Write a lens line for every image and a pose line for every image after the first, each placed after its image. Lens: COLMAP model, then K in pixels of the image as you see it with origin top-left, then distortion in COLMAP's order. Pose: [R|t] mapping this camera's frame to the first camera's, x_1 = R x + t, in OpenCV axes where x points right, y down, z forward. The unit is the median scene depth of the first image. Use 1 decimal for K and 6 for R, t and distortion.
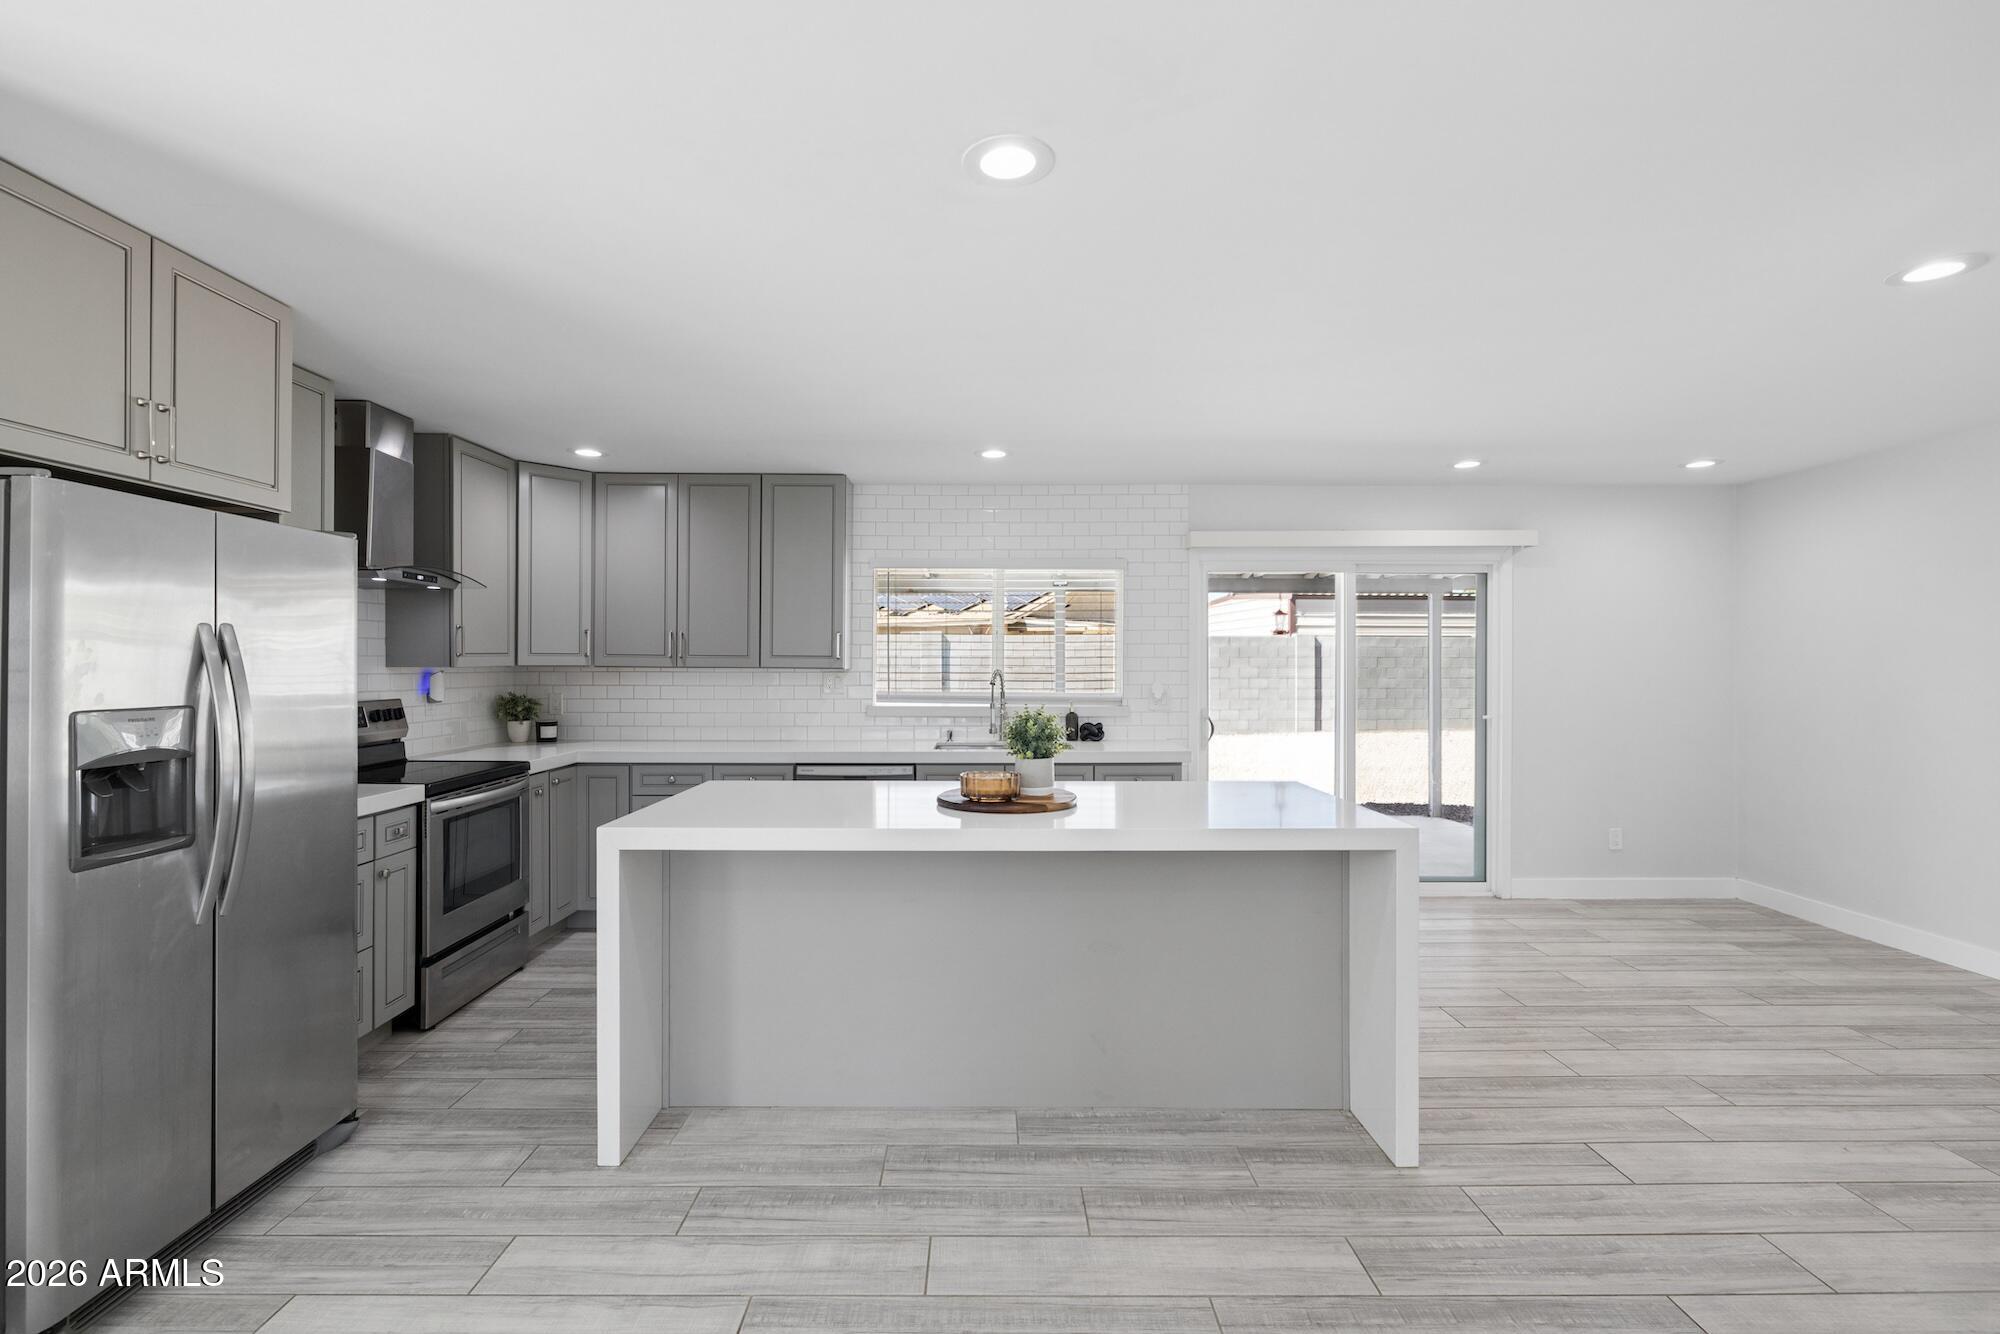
lens RADIAL K [[899.4, 0, 986.7], [0, 899.4, 659.2], [0, 0, 1]] dist [-0.001565, 0.000220]
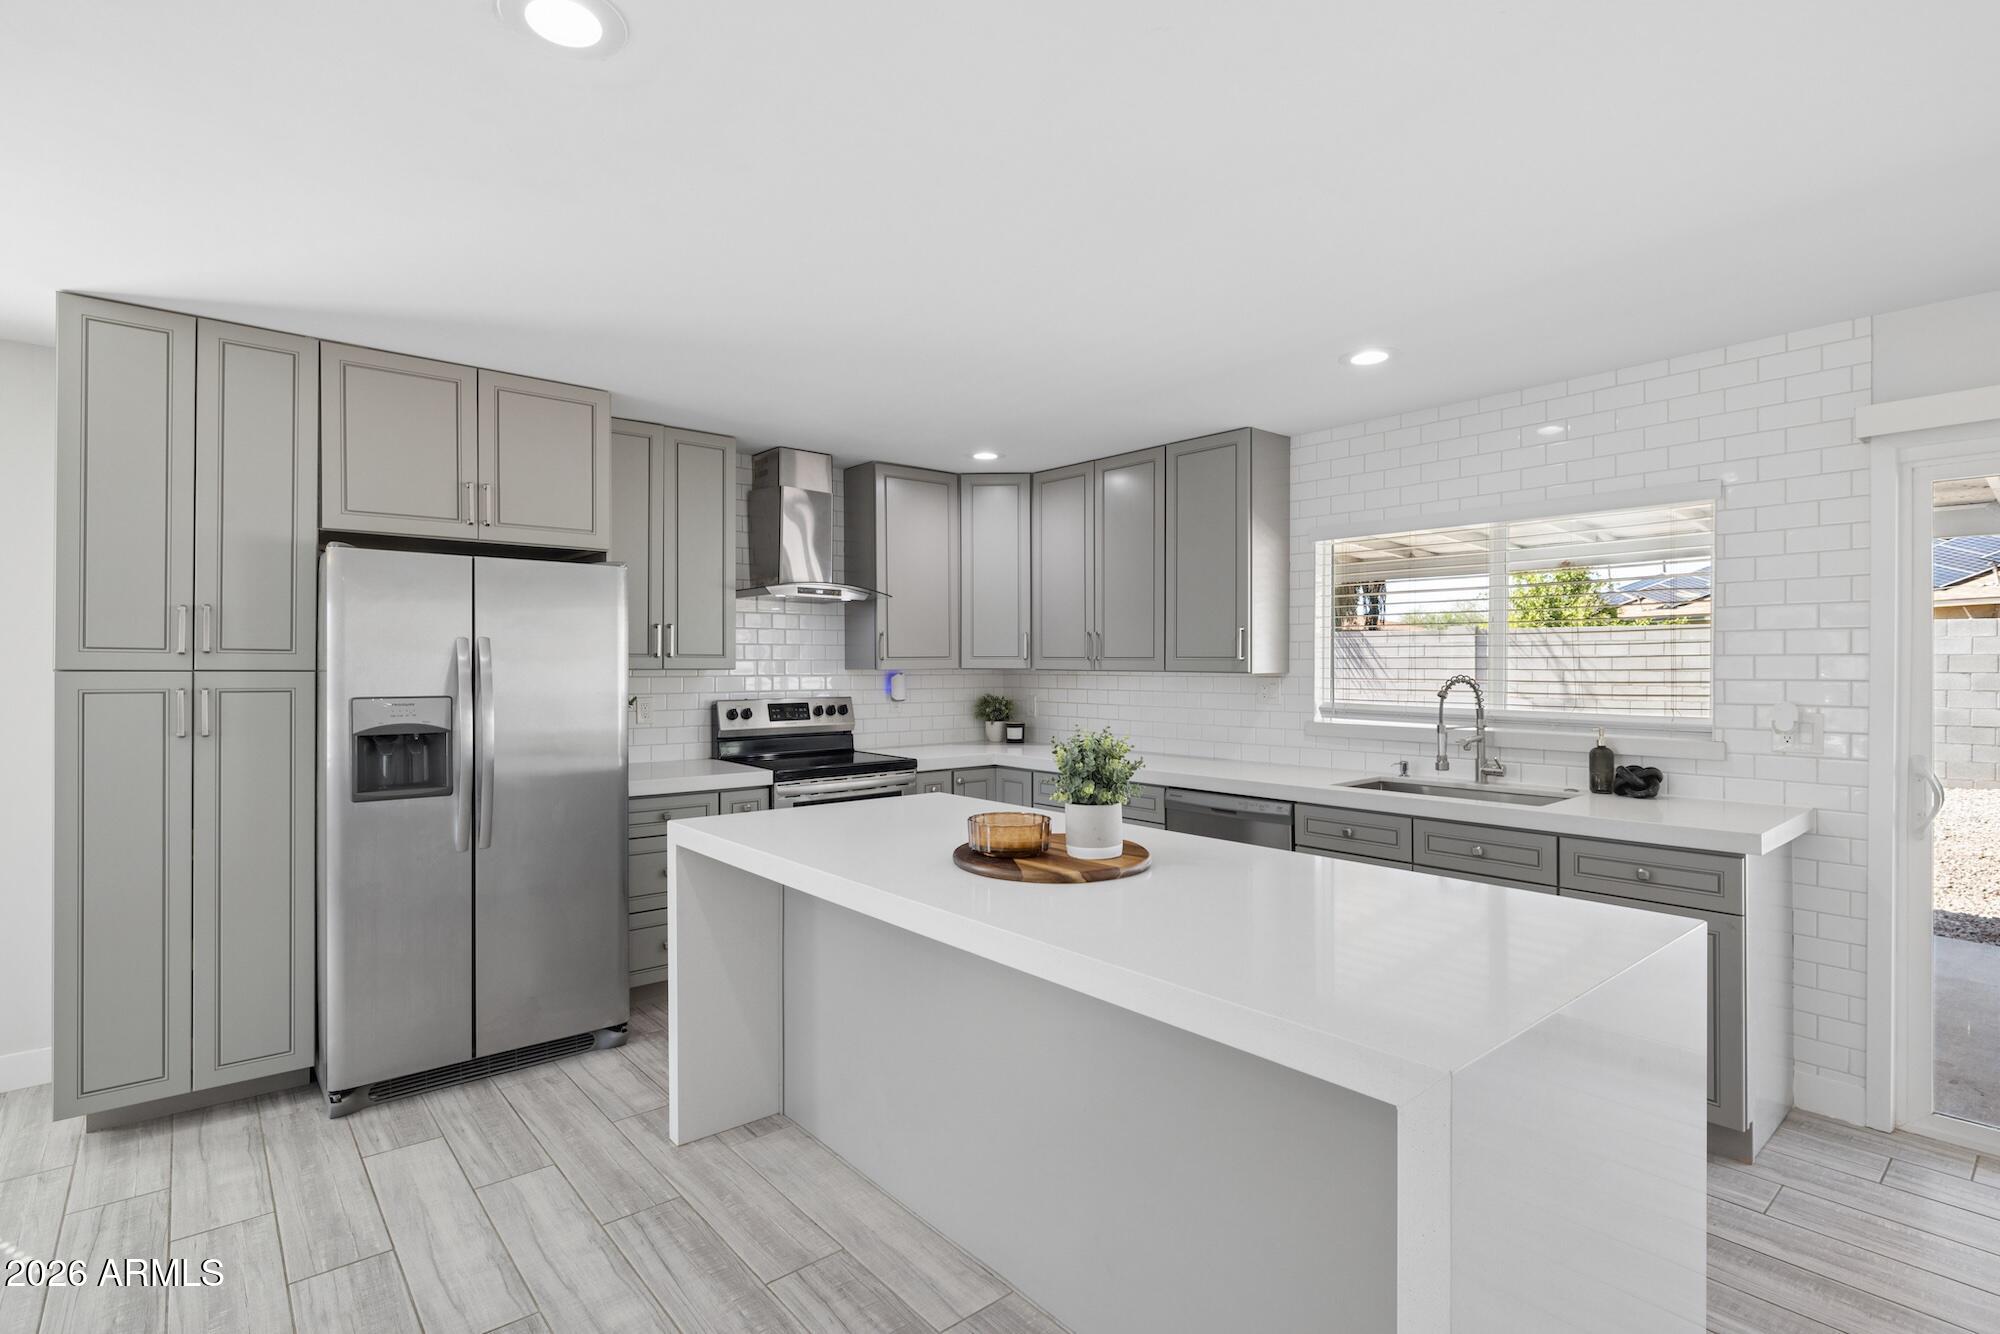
lens RADIAL K [[958.1, 0, 989.4], [0, 958.1, 671.0], [0, 0, 1]] dist [-0.003953, 0.000410]
pose [[0.644091, 0.003393, -0.764942, 0.448278], [0.003879, 0.999963, 0.007701, 0.002155], [0.764939, -0.007927, 0.644054, 0.374714]]
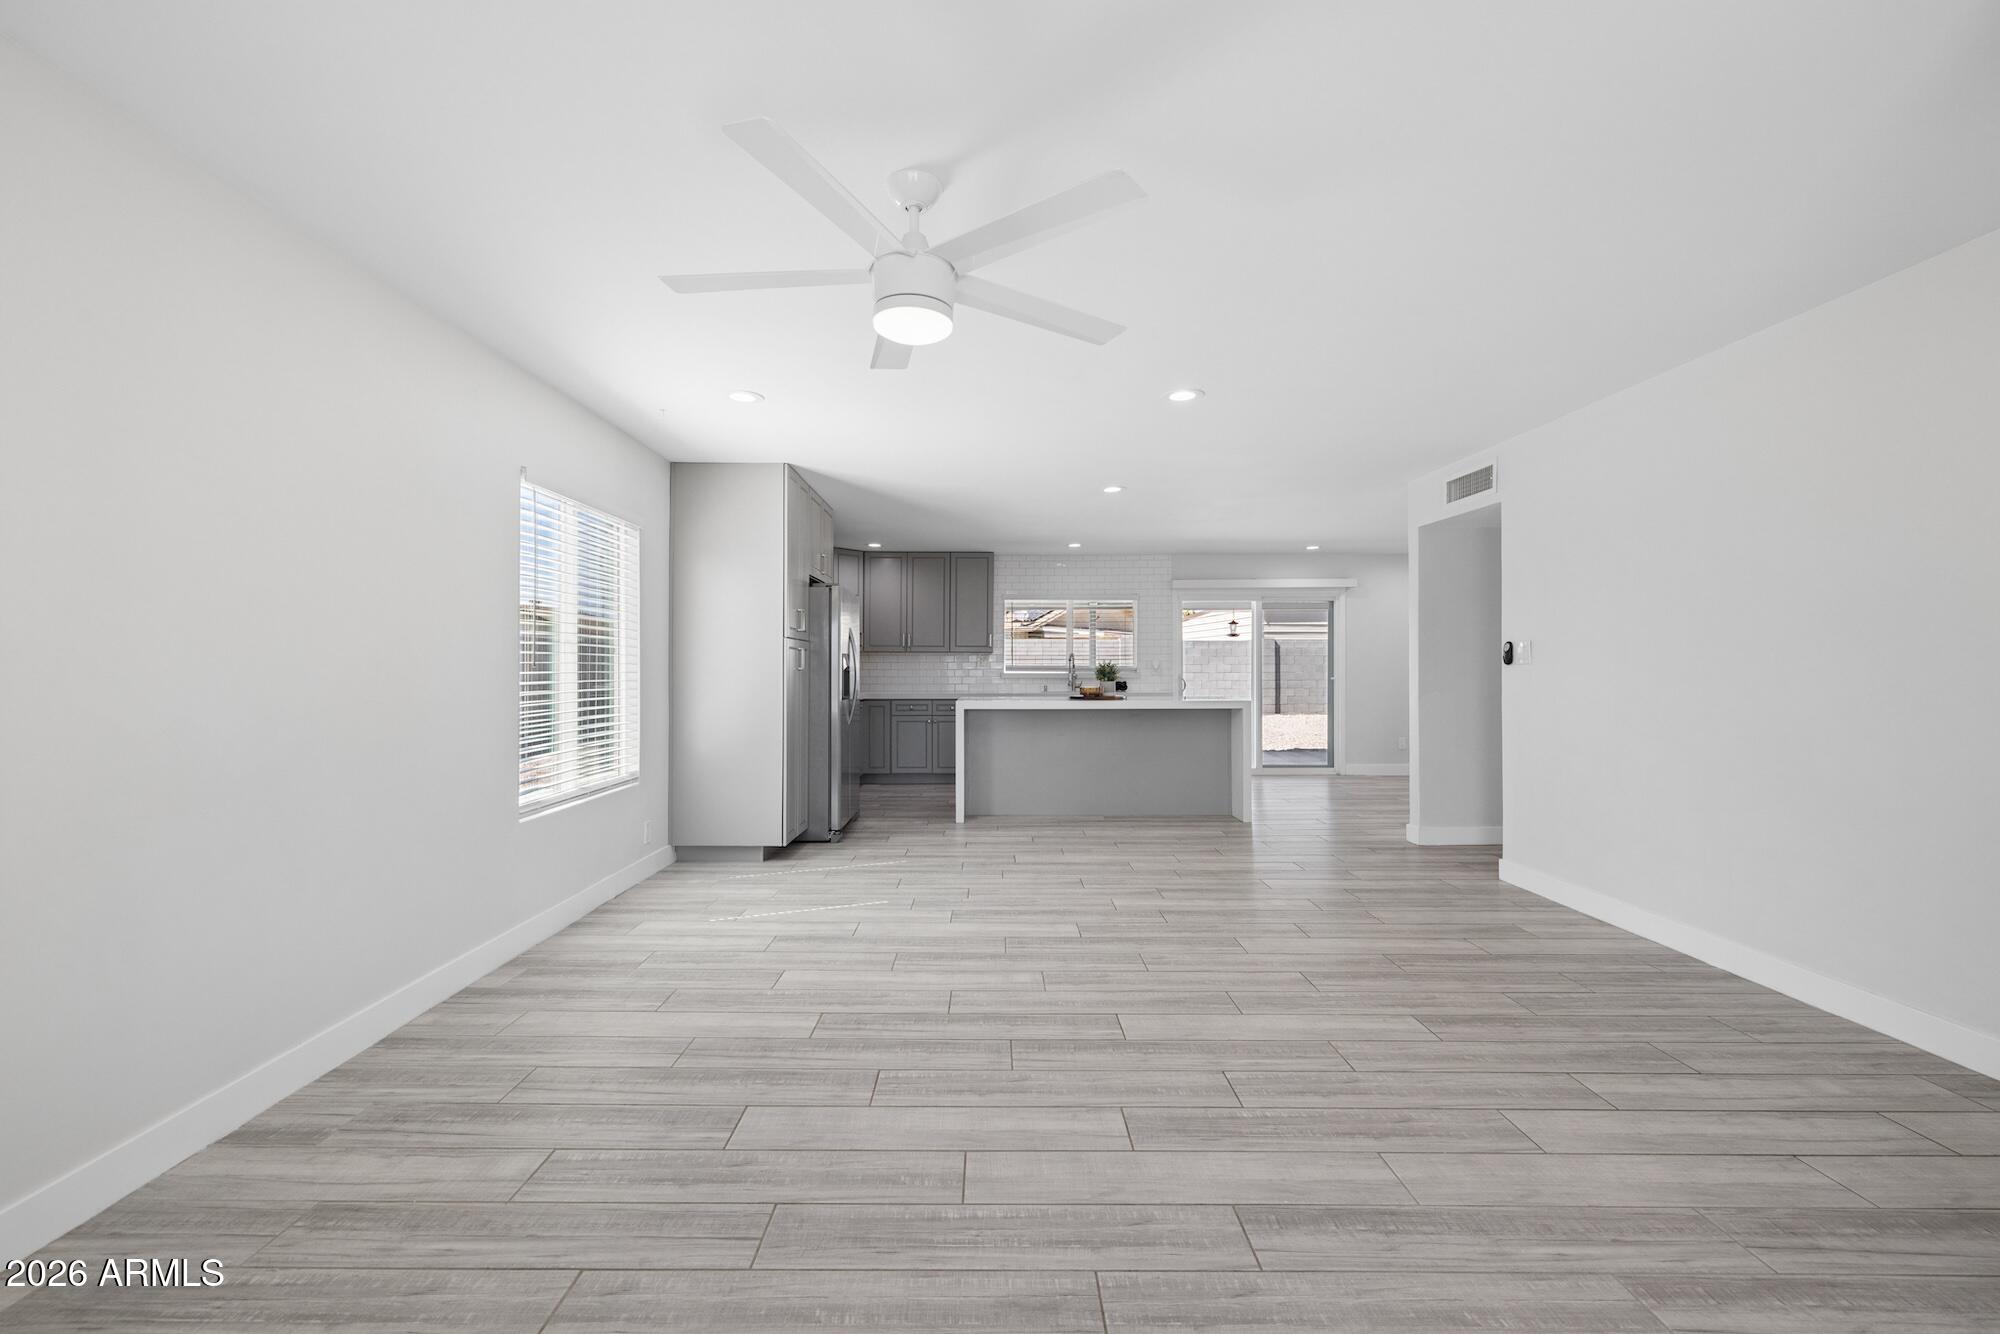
lens RADIAL K [[840.6, 0, 990.9], [0, 840.6, 660.0], [0, 0, 1]] dist [0.000669, 0.000089]
pose [[0.999996, -0.002302, -0.001493, -0.212899], [0.002292, 0.999976, -0.006580, 0.050941], [0.001508, 0.006577, 0.999977, -1.066537]]
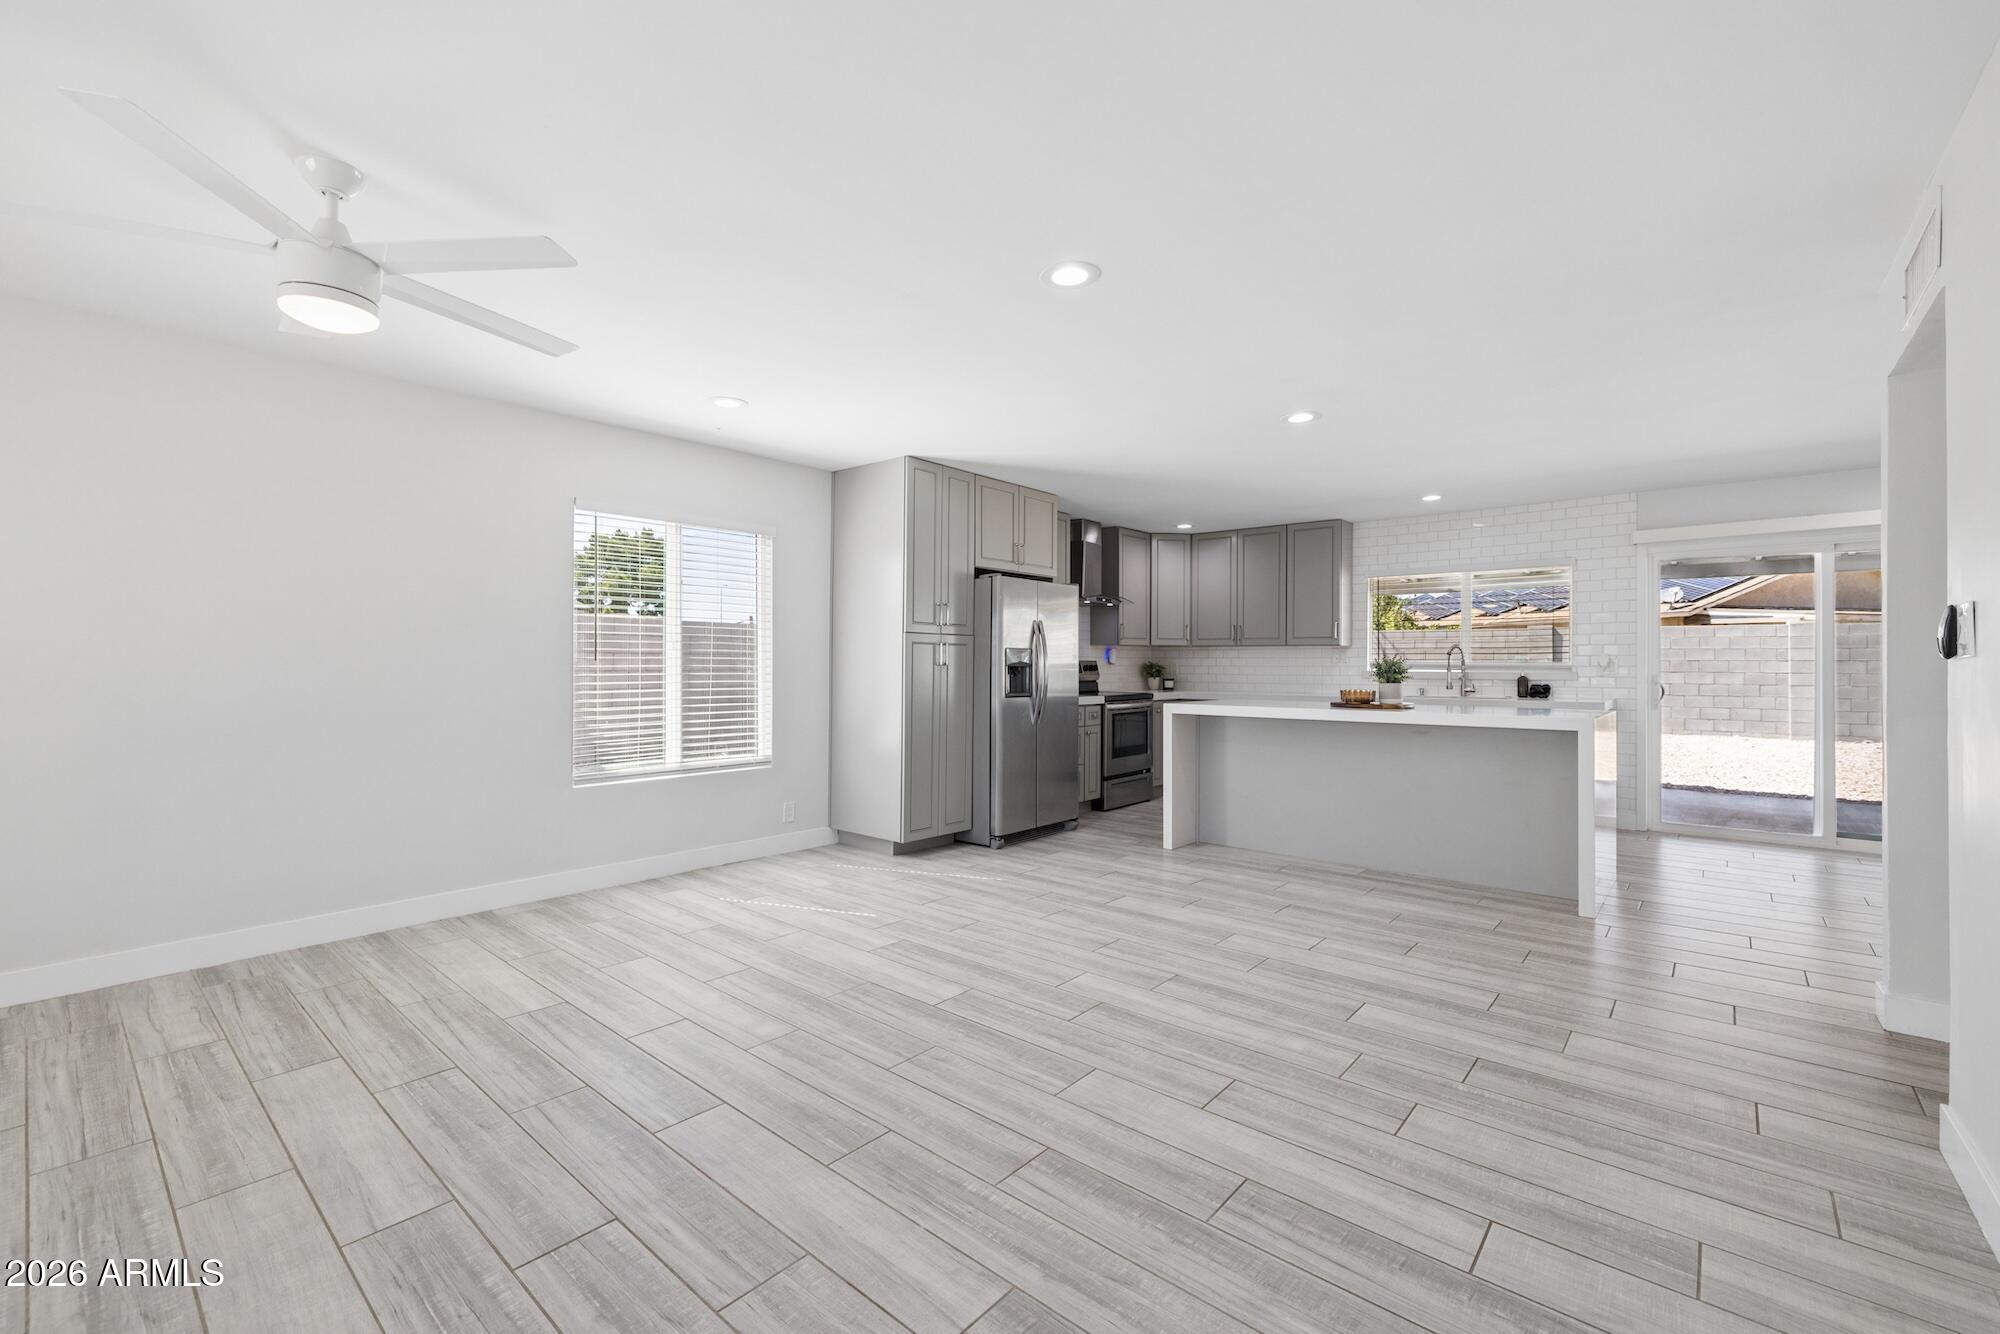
lens RADIAL K [[840.6, 0, 990.9], [0, 840.6, 660.0], [0, 0, 1]] dist [0.000669, 0.000089]
pose [[0.754573, -0.003266, -0.656208, 0.440628], [0.000727, 0.999991, -0.004140, 0.054872], [0.656216, 0.002647, 0.754568, -0.626601]]
